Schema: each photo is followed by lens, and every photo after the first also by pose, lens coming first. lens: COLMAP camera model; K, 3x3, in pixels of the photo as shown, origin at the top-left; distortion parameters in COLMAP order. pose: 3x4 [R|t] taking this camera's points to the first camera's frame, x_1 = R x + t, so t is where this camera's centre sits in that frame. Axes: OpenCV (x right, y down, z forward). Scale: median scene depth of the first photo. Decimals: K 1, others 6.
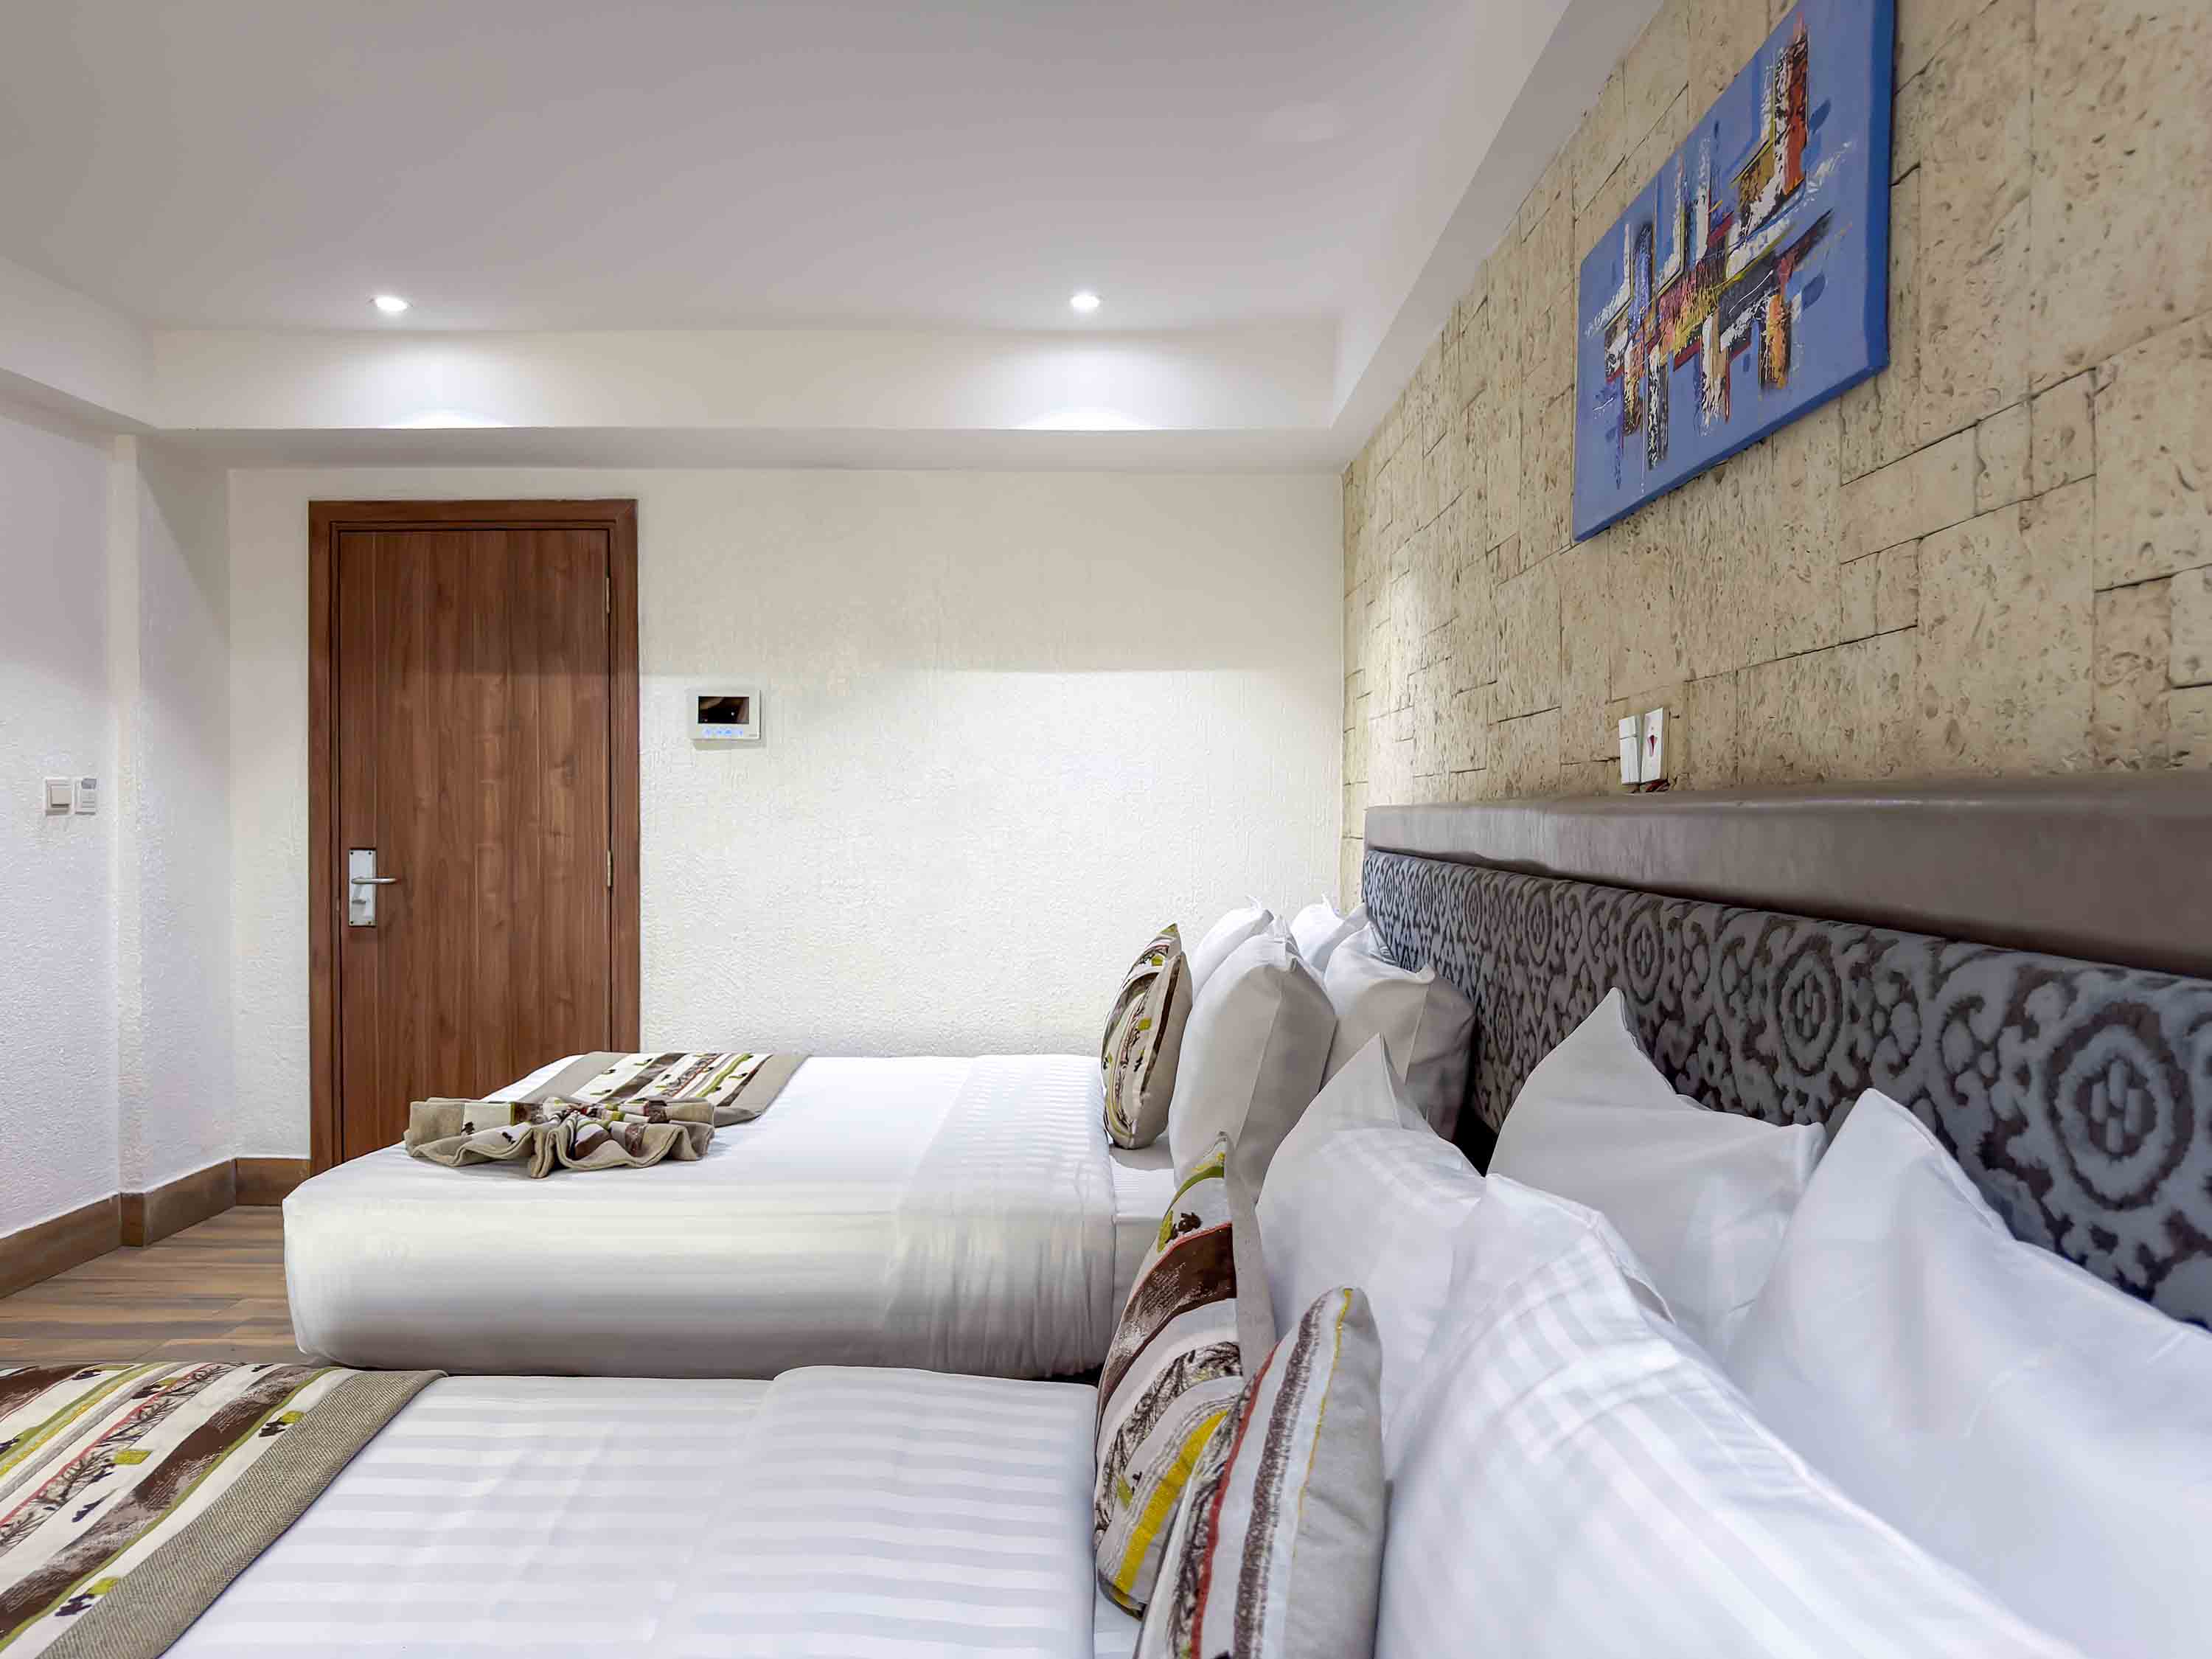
lens RADIAL K [[1575.4, 0, 1149.9], [0, 1575.4, 834.8], [0, 0, 1]] dist [-0.004264, -0.005115]
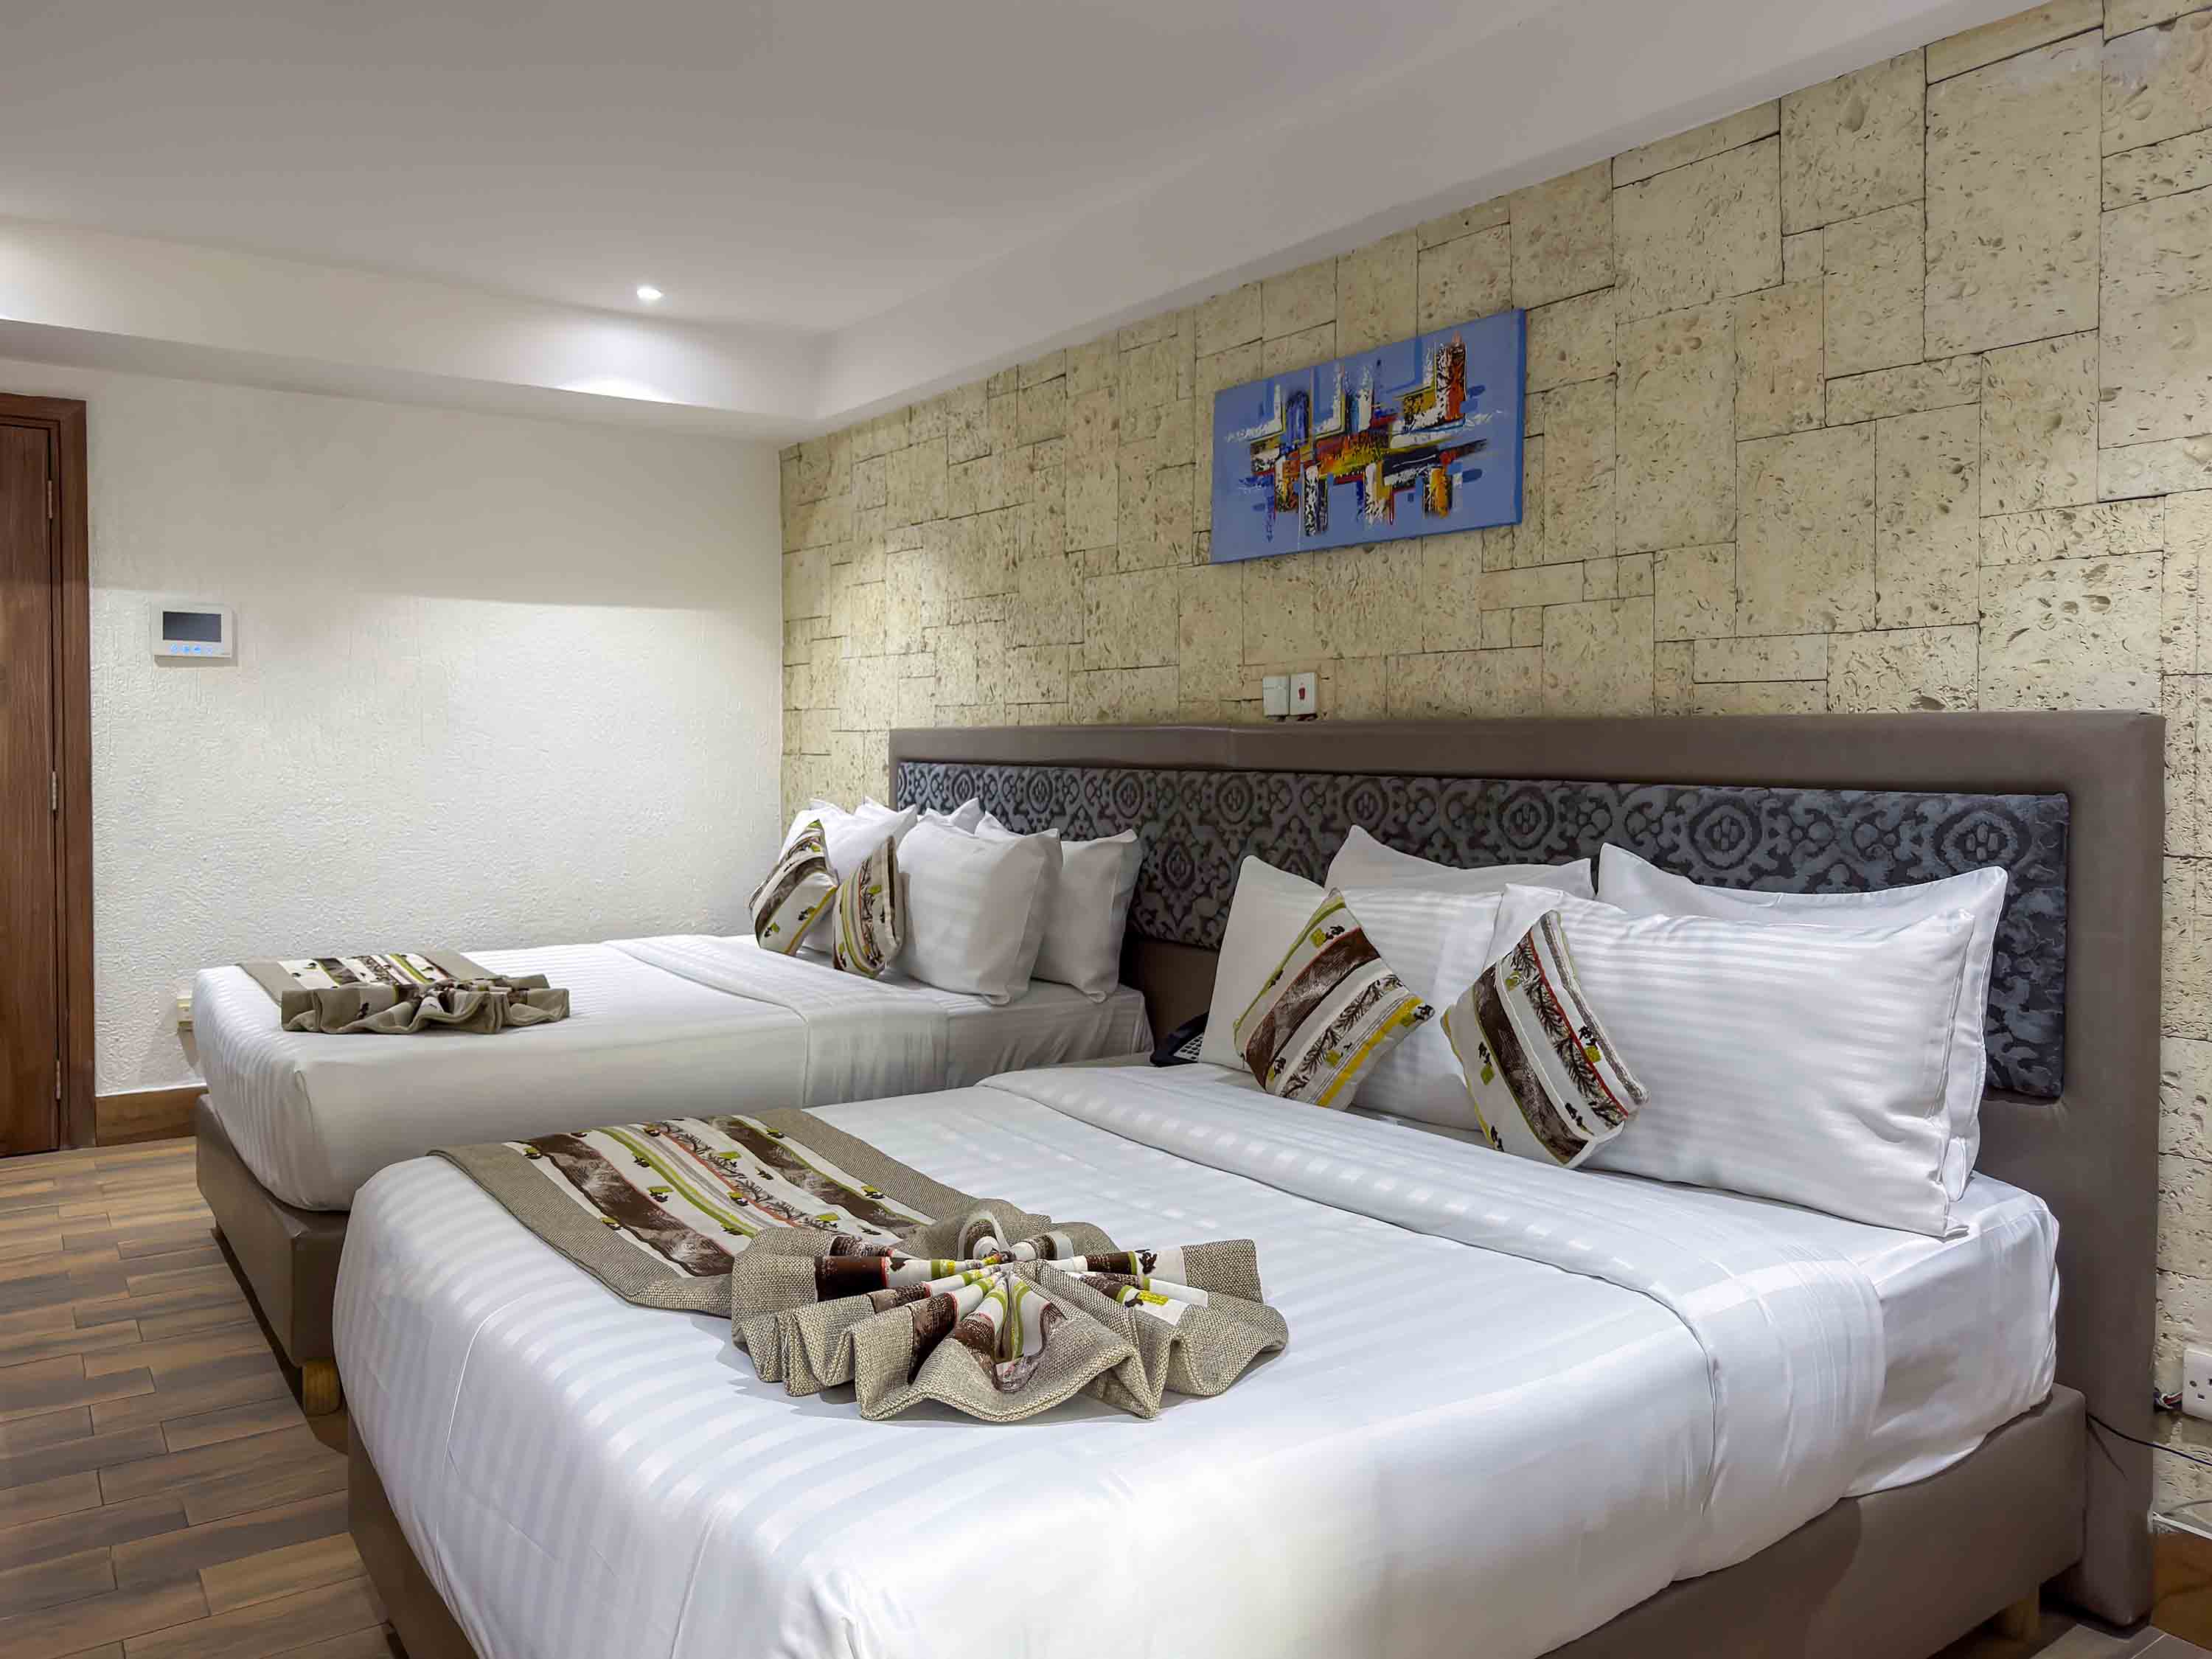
lens RADIAL K [[1578.5, 0, 1107.7], [0, 1578.5, 794.1], [0, 0, 1]] dist [0.004903, -0.004034]
pose [[0.823816, -0.018154, 0.566566, -1.156692], [0.006091, 0.999713, 0.023175, 0.017211], [-0.566824, -0.015641, 0.823690, -0.433035]]
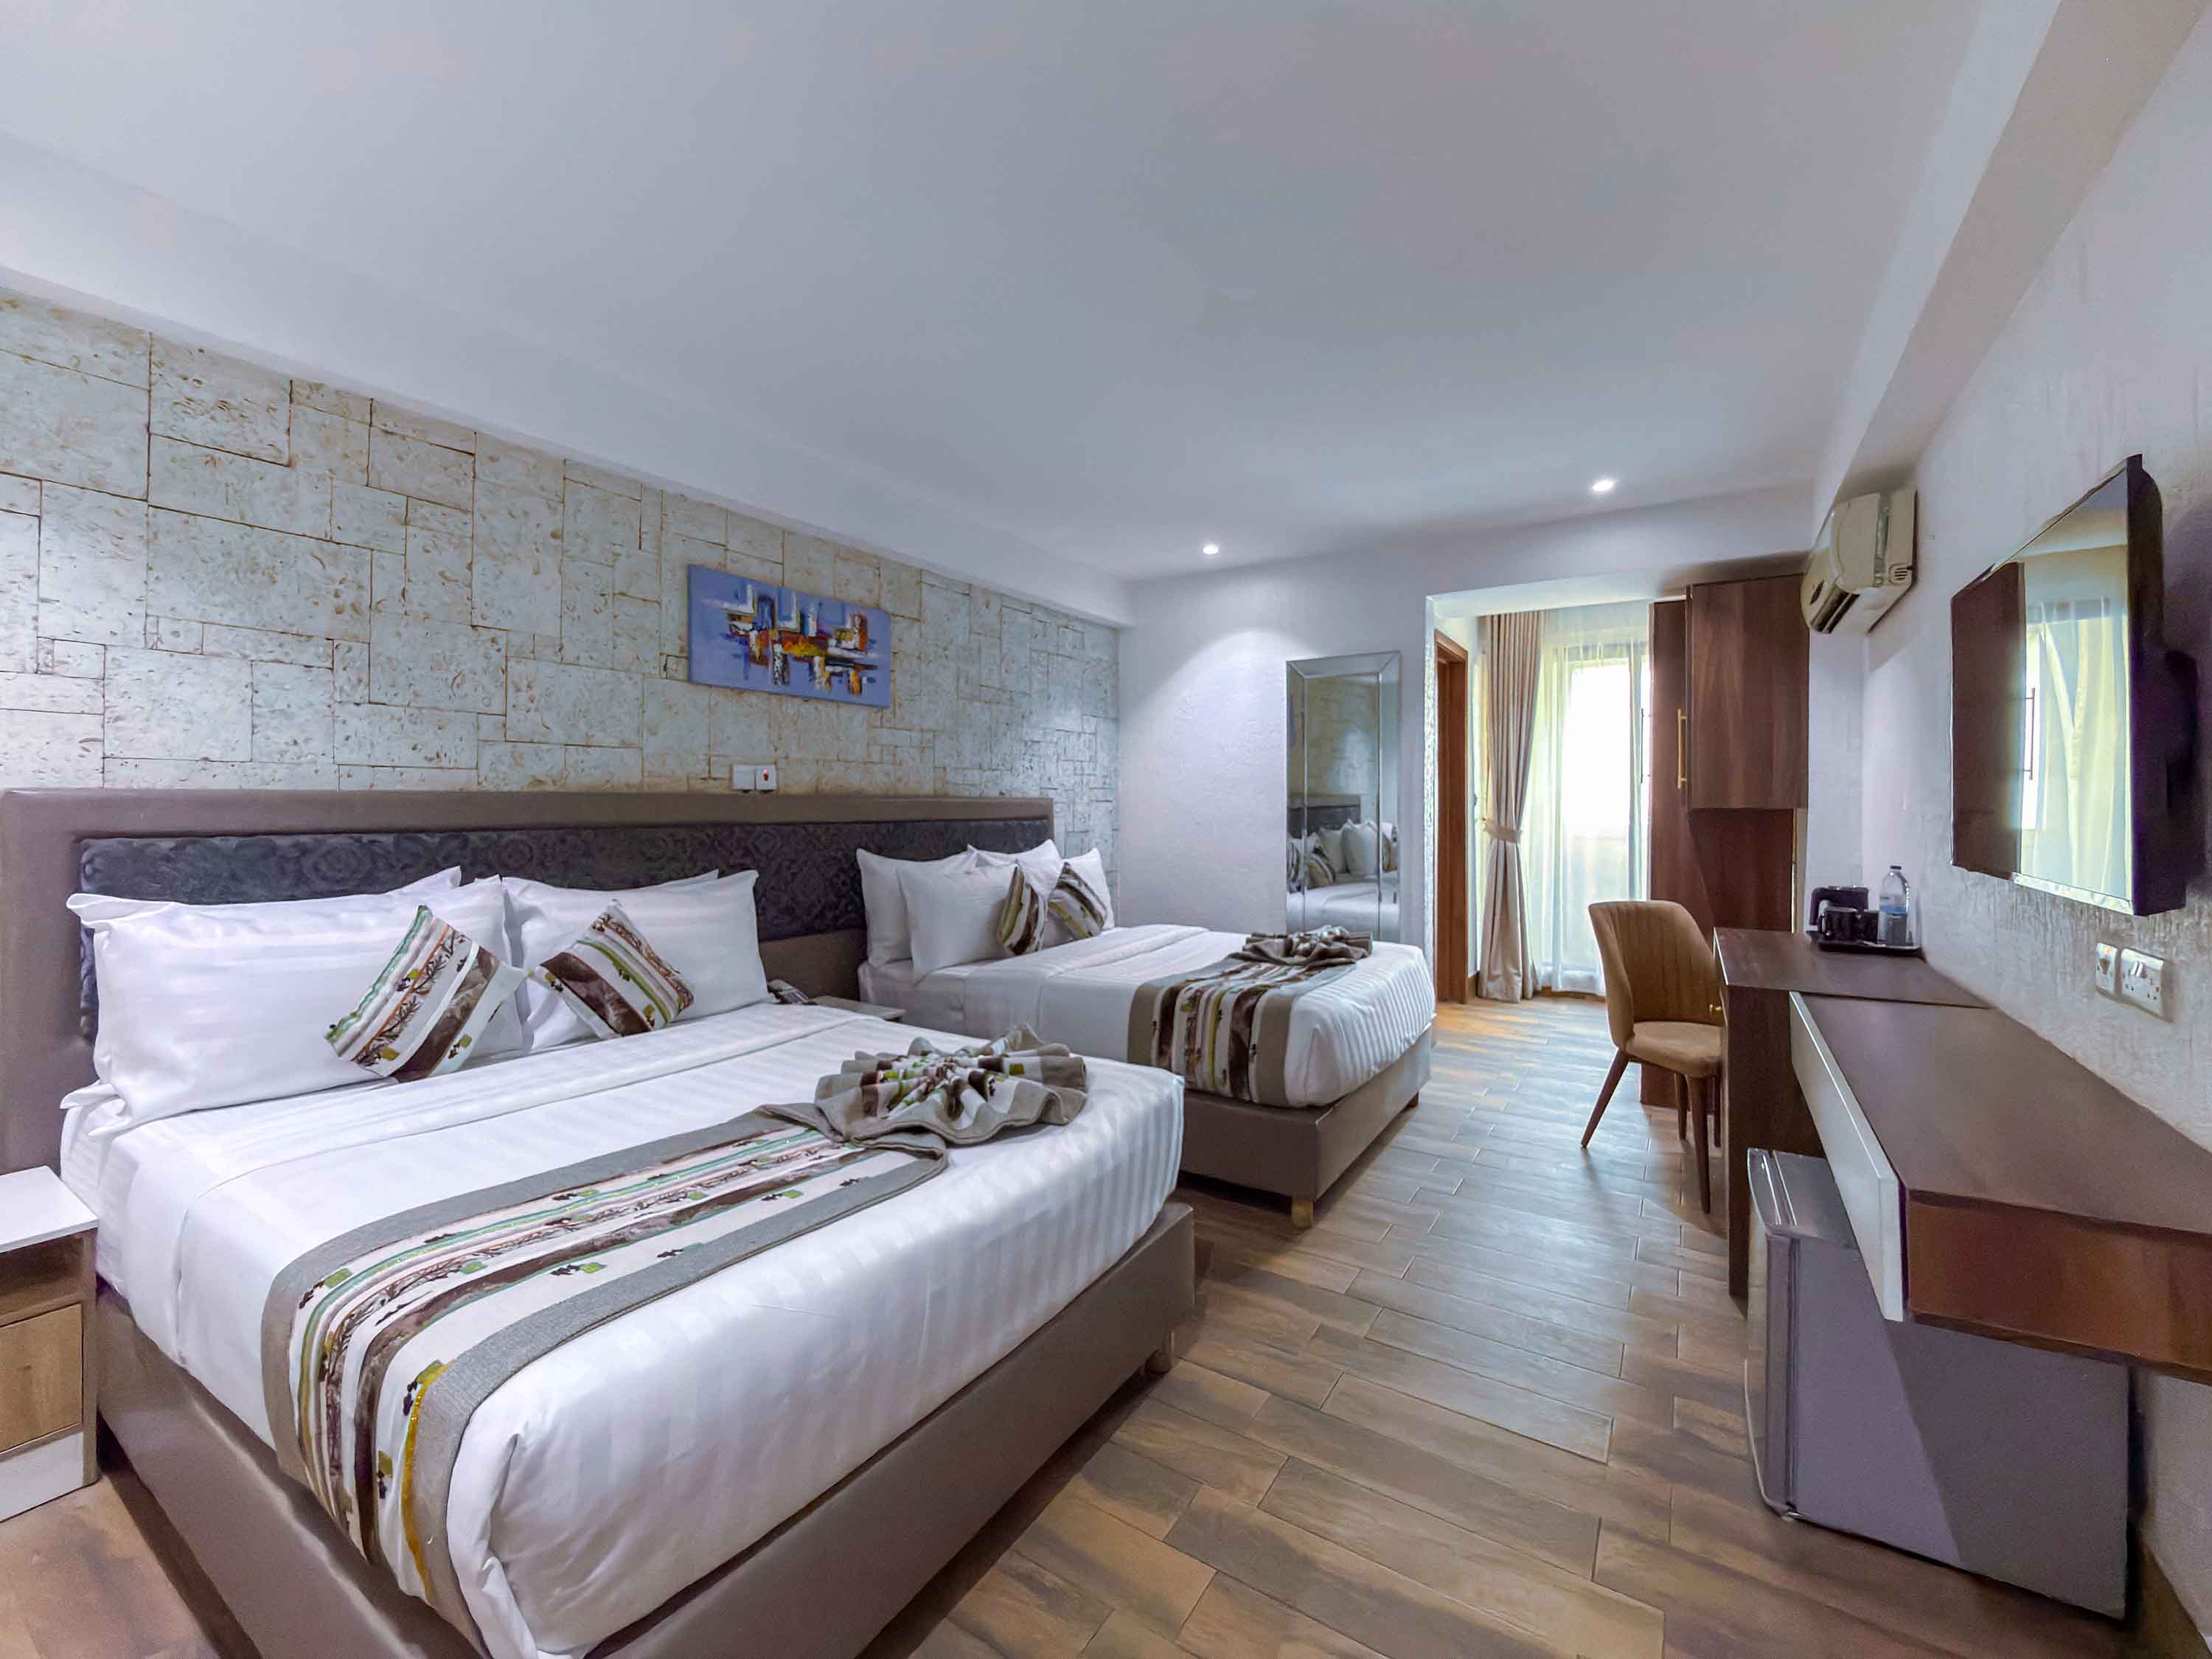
lens RADIAL K [[903.9, 0, 1106.9], [0, 903.9, 800.6], [0, 0, 1]] dist [-0.007980, 0.000110]
pose [[-0.827932, -0.008379, 0.560766, -1.539392], [-0.002176, 0.999929, 0.011729, -0.046727], [-0.560824, 0.008491, -0.827891, 2.749382]]
